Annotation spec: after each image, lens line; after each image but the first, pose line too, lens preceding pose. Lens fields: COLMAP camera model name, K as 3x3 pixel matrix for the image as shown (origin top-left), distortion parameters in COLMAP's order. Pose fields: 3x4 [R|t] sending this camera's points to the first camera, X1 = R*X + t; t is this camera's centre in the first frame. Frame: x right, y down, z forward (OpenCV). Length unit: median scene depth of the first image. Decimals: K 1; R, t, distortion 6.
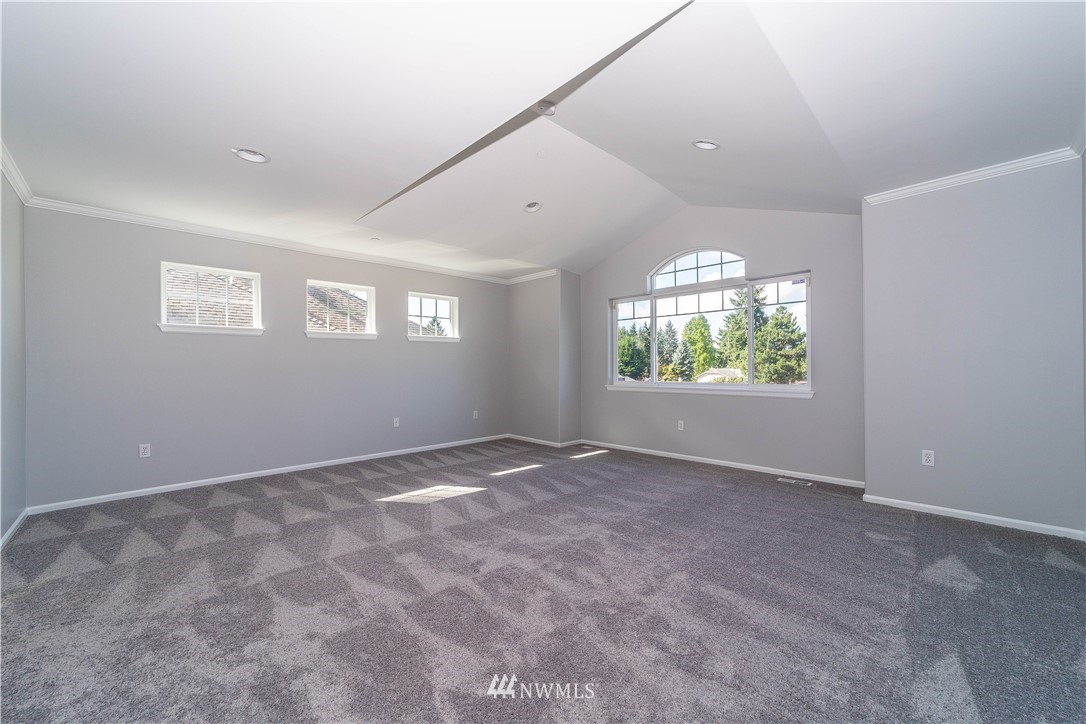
lens RADIAL K [[419.4, 0, 538.7], [0, 419.4, 364.1], [0, 0, 1]] dist [-0.003420, 0.000069]
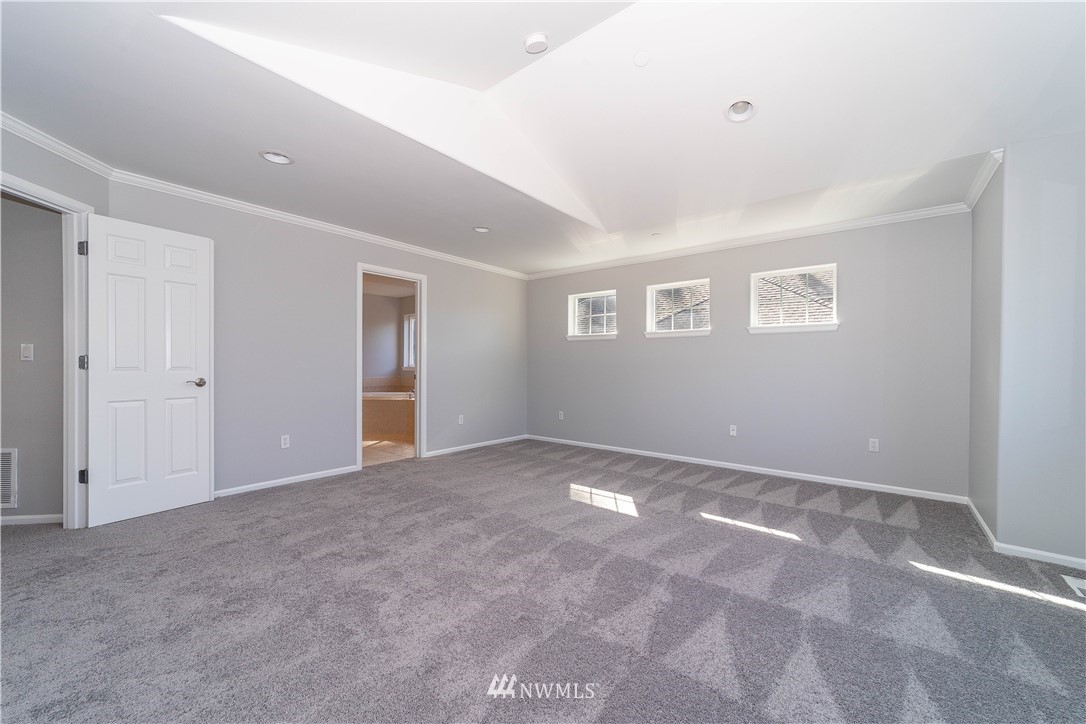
lens RADIAL K [[419.4, 0, 540.0], [0, 419.4, 362.8], [0, 0, 1]] dist [-0.003420, 0.000069]
pose [[0.137723, 0.005794, -0.990454, 0.624525], [0.003551, 0.999974, 0.006344, -0.007524], [0.990464, -0.004390, 0.137699, 0.669826]]
